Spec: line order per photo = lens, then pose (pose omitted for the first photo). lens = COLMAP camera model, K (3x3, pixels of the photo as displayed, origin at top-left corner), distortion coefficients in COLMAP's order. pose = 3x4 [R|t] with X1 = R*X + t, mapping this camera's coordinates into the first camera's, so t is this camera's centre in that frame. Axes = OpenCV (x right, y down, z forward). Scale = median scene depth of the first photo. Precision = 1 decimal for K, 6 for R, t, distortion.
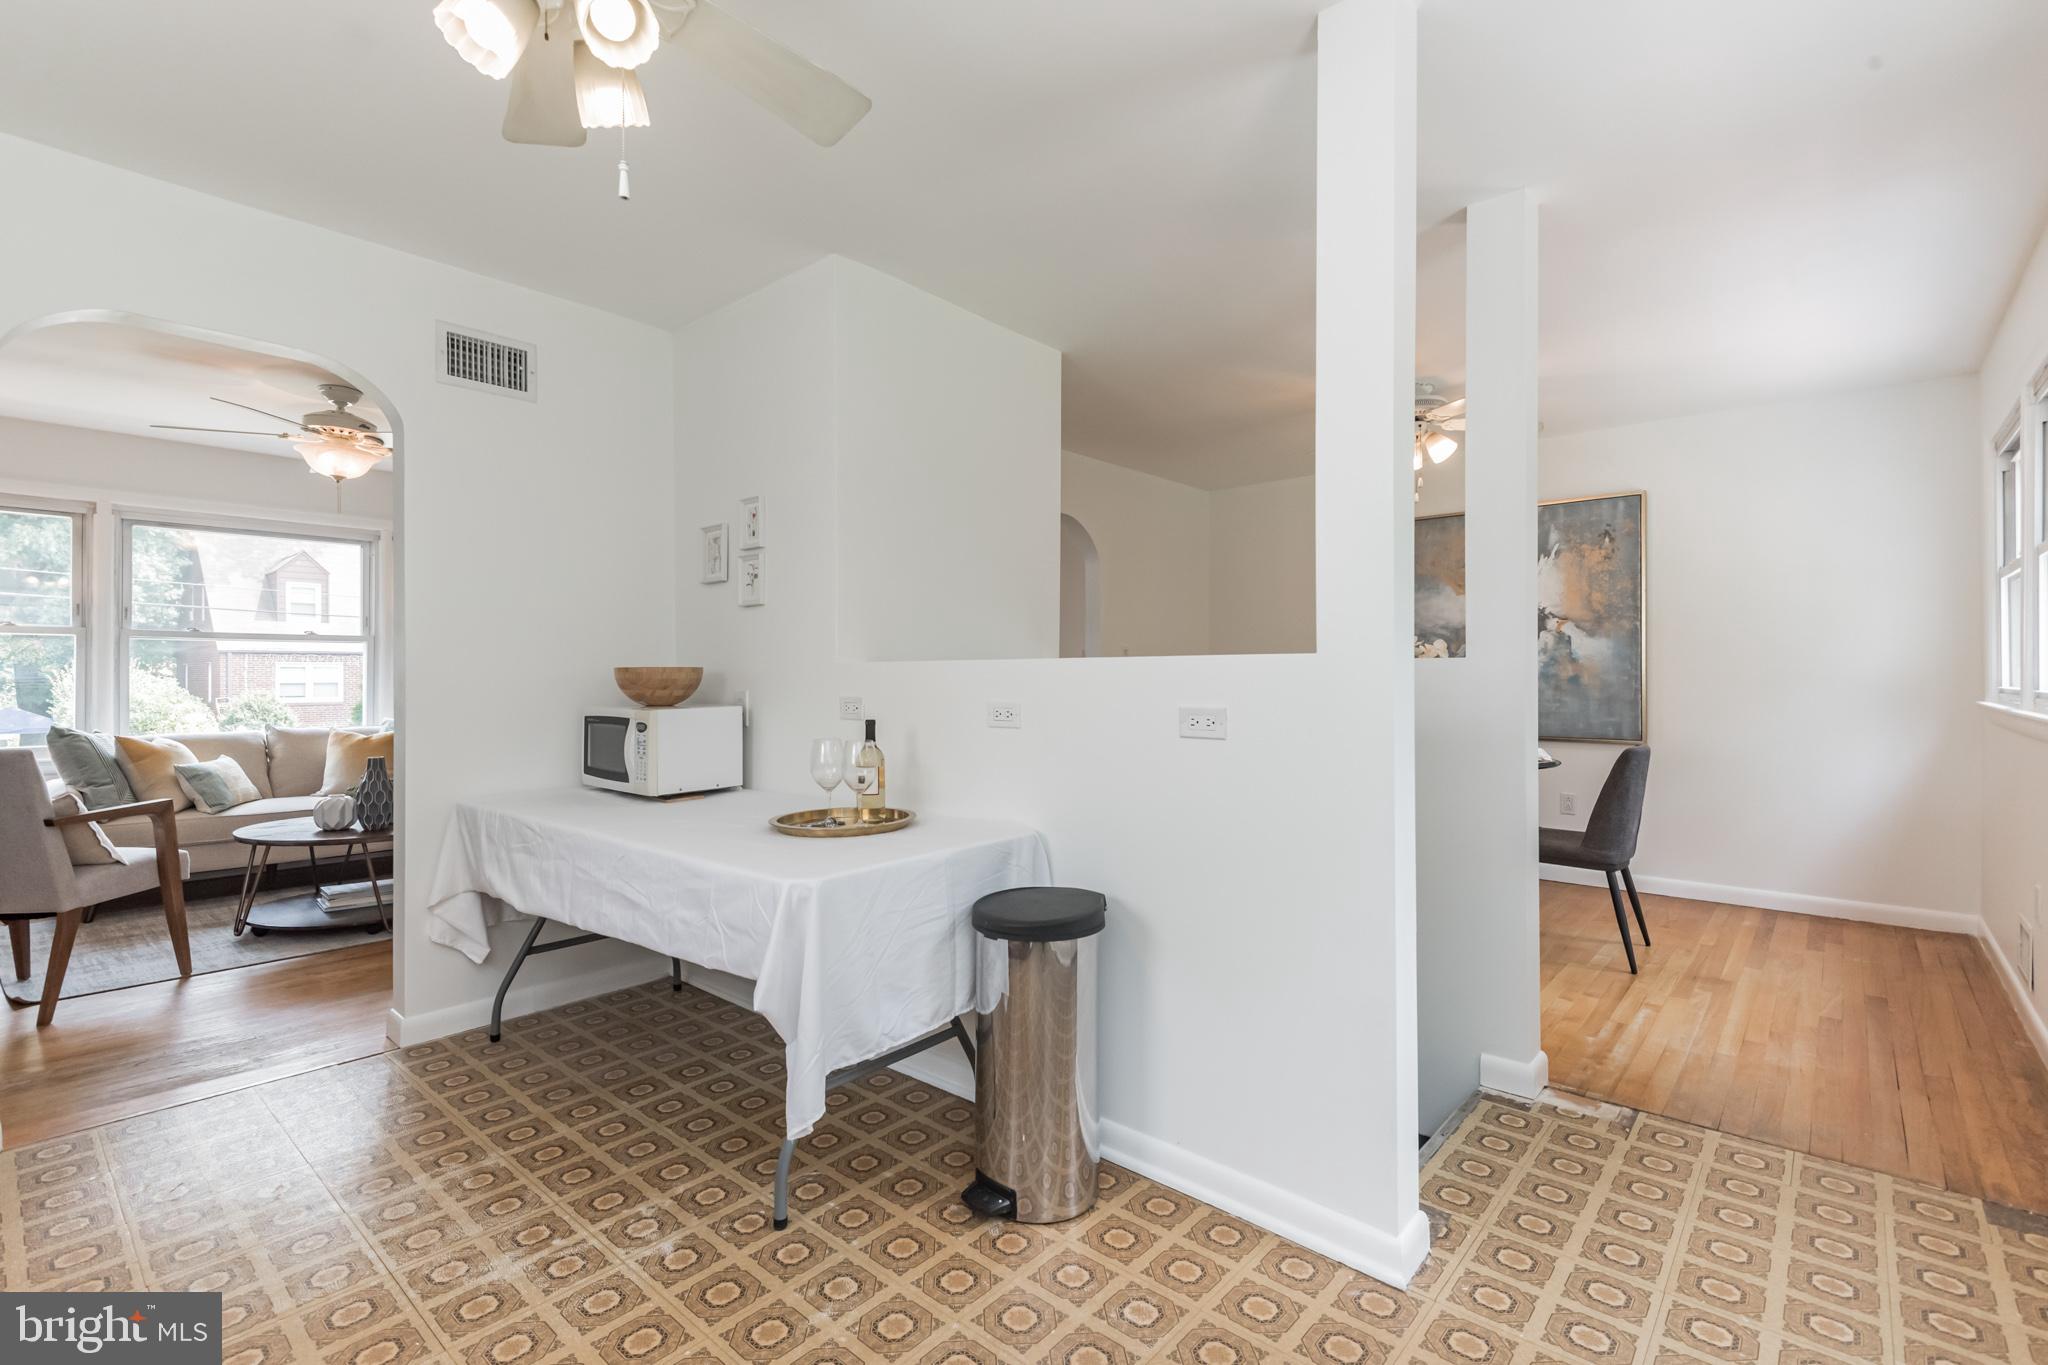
lens RADIAL K [[930.0, 0, 1018.3], [0, 930.0, 671.1], [0, 0, 1]] dist [-0.000076, -0.000388]
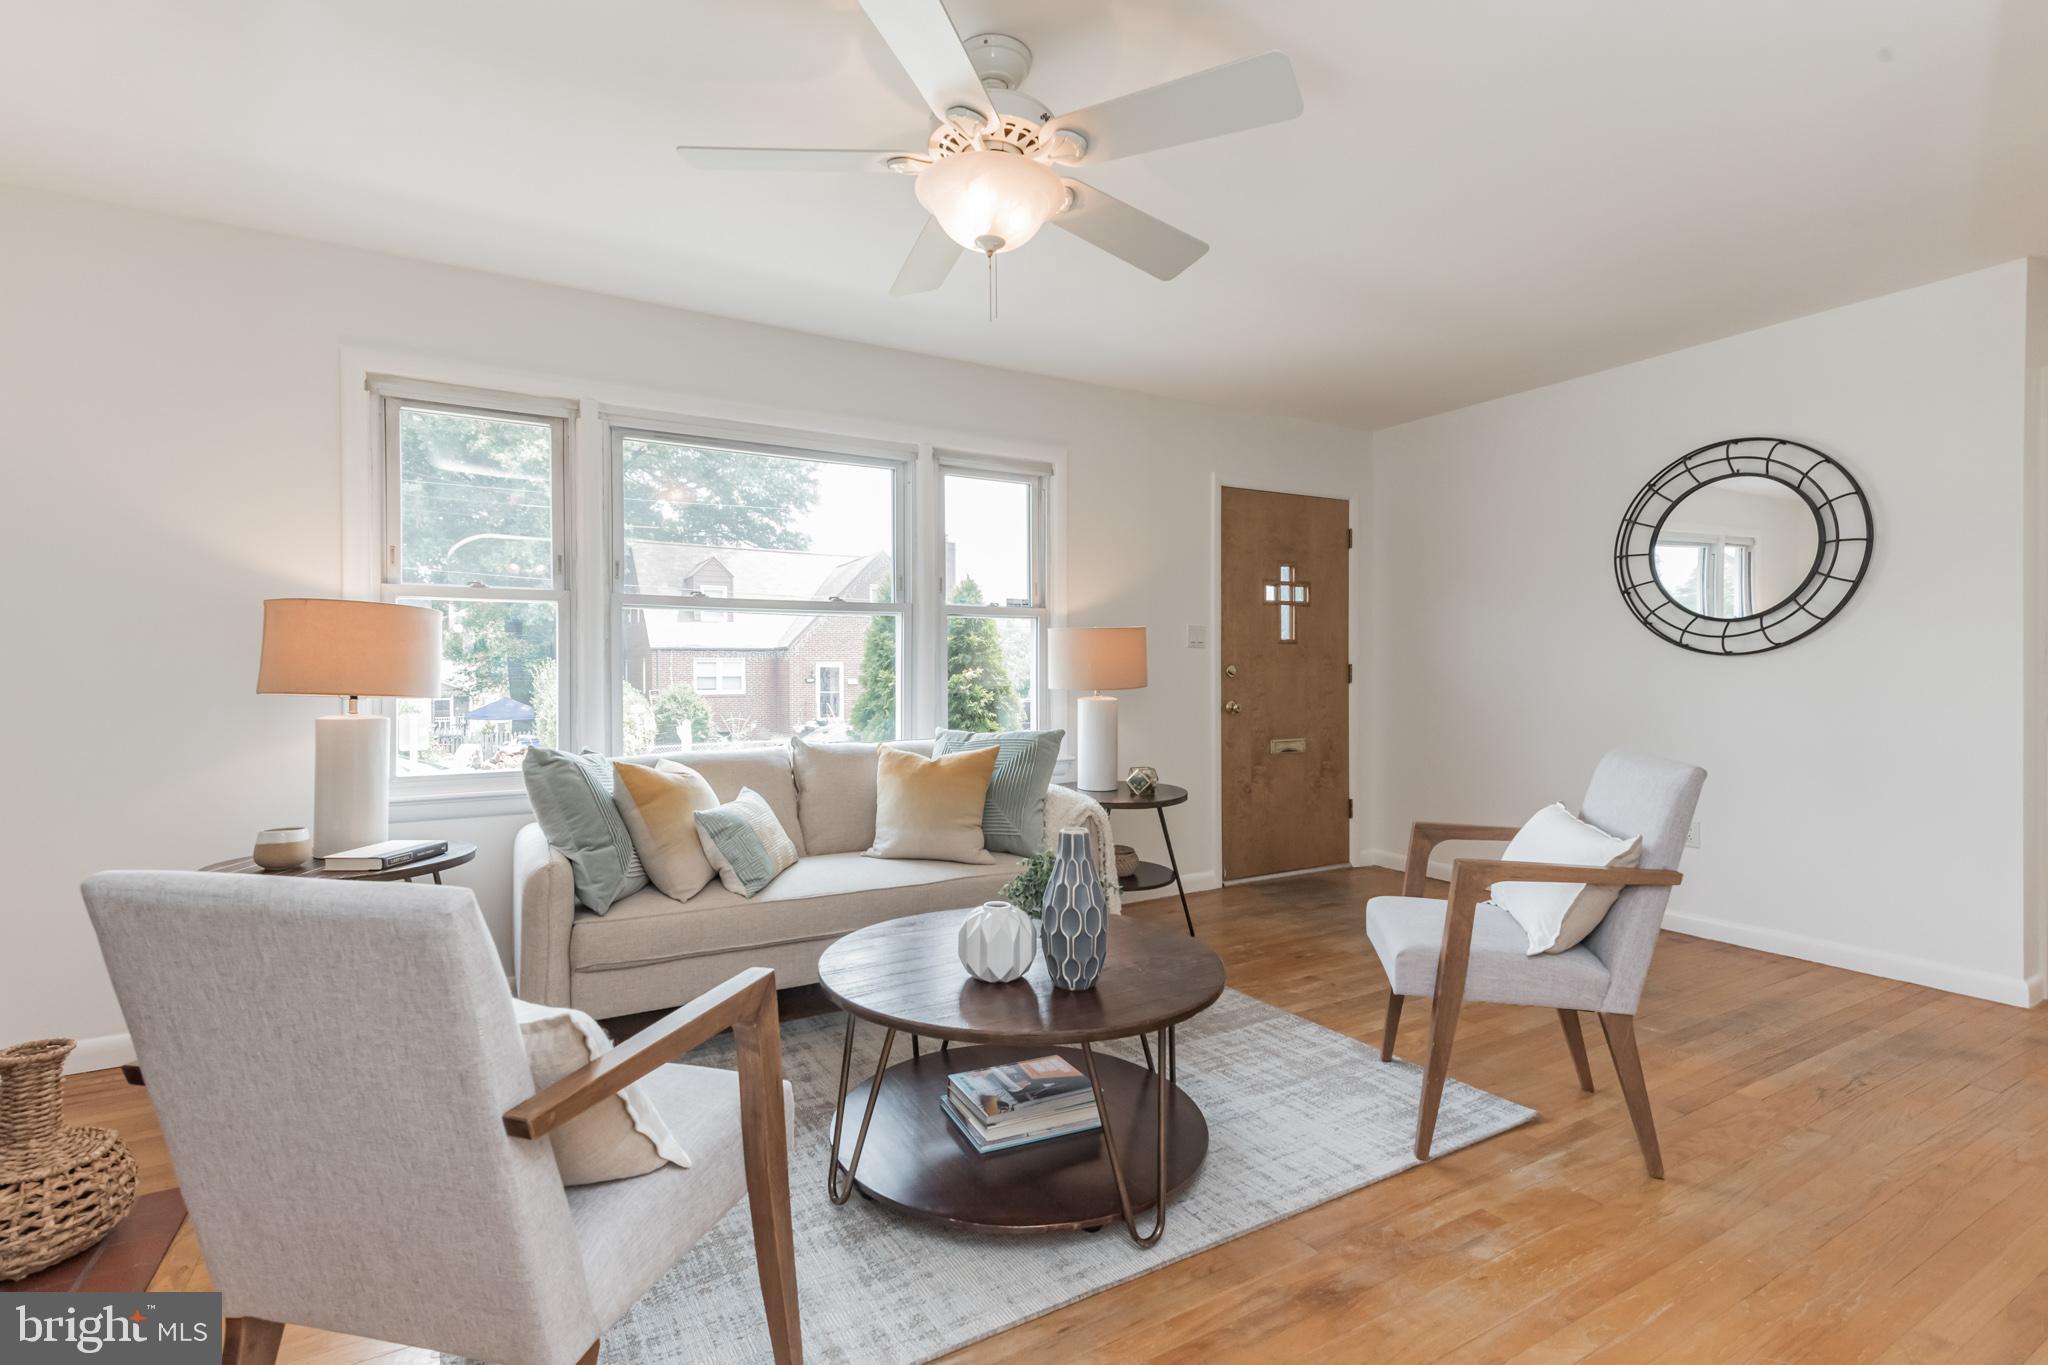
lens RADIAL K [[940.5, 0, 1037.8], [0, 940.5, 678.7], [0, 0, 1]] dist [0.032046, -0.021332]
pose [[0.950718, 0.001773, -0.310053, -0.519257], [0.002509, 0.999907, 0.013410, 0.008722], [0.310048, -0.013527, 0.950625, 0.502231]]
